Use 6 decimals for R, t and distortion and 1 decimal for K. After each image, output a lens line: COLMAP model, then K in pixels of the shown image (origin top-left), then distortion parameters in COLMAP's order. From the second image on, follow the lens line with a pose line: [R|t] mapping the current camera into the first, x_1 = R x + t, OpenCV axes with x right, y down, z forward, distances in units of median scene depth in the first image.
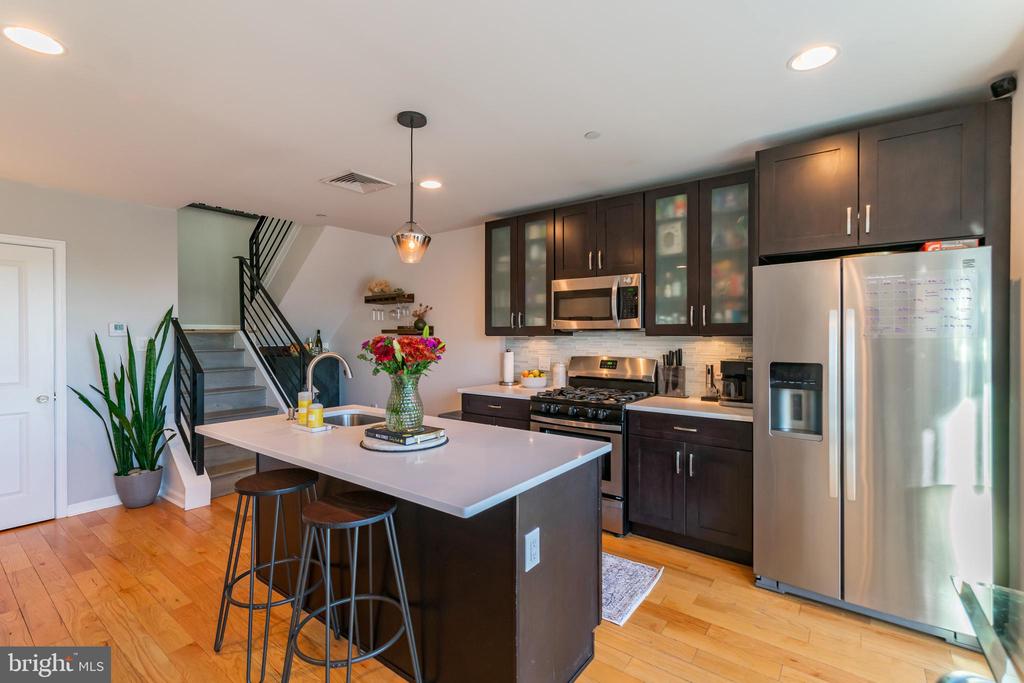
lens RADIAL K [[459.0, 0, 518.1], [0, 459.0, 329.4], [0, 0, 1]] dist [-0.000261, 0.000115]
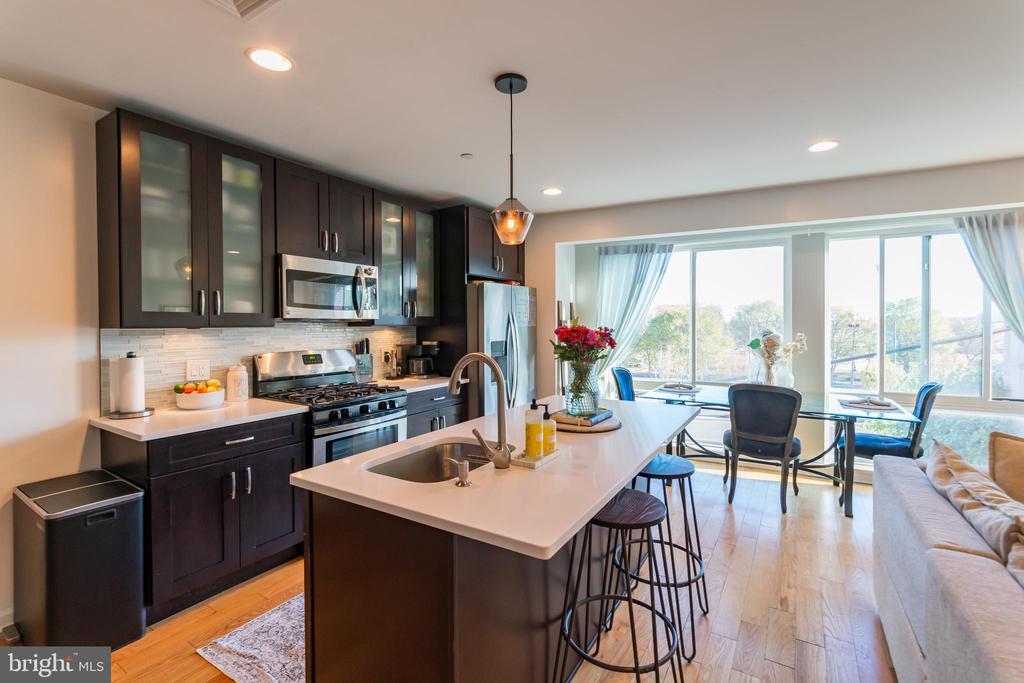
lens RADIAL K [[454.6, 0, 517.0], [0, 454.6, 329.8], [0, 0, 1]] dist [-0.001528, 0.000071]
pose [[-0.087663, -0.011694, 0.996082, -0.838625], [-0.011900, 0.999872, 0.010691, 0.006943], [-0.996079, -0.010916, -0.087790, 0.805605]]
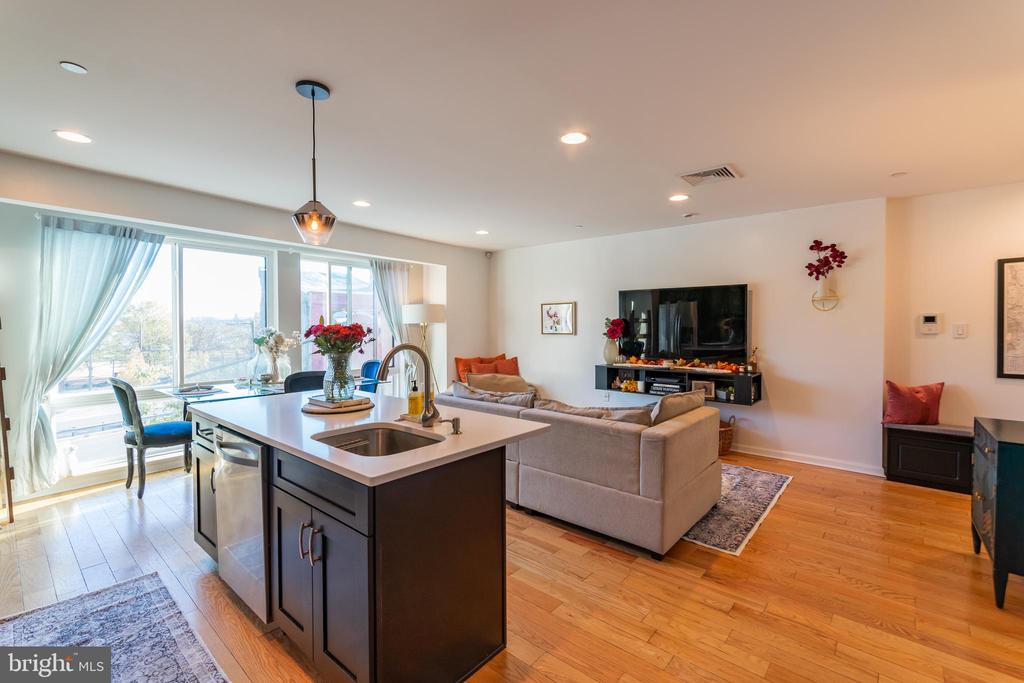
lens RADIAL K [[449.3, 0, 513.9], [0, 449.3, 331.1], [0, 0, 1]] dist [0.000422, 0.000075]
pose [[-0.997432, -0.000213, 0.071617, -0.527149], [-0.000310, 0.999999, -0.001351, 0.021692], [-0.071617, -0.001369, -0.997431, 1.416926]]
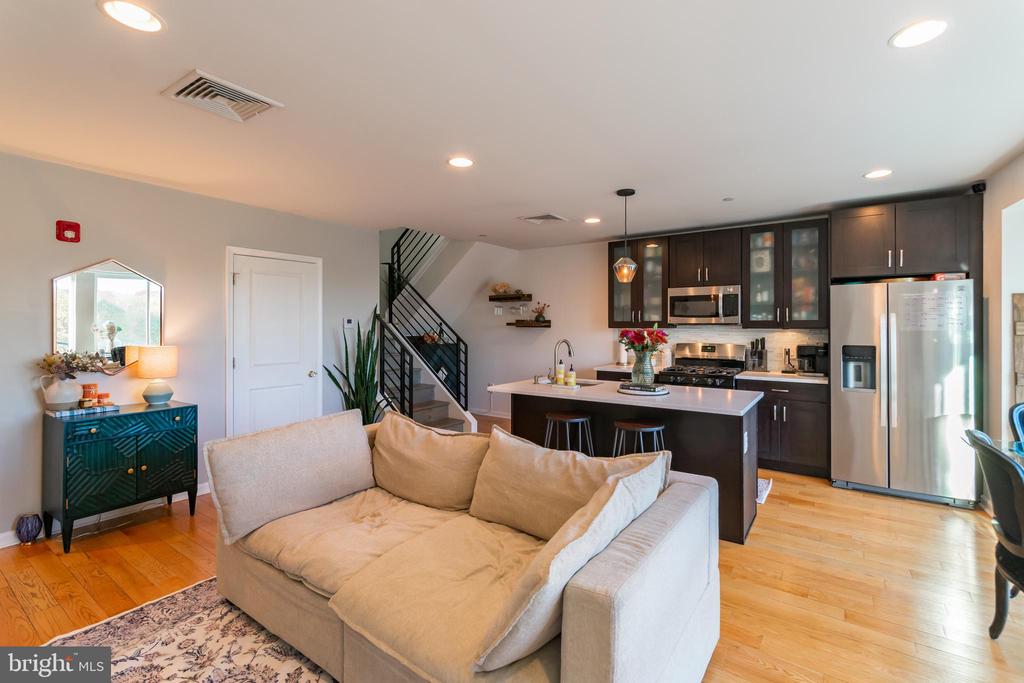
lens RADIAL K [[459.6, 0, 541.5], [0, 459.6, 316.3], [0, 0, 1]] dist [0.000691, 0.000302]
pose [[0.998344, 0.002445, 0.057482, -0.457089], [-0.001992, 0.999966, -0.007948, -0.011912], [-0.057500, 0.007820, 0.998315, -0.421319]]
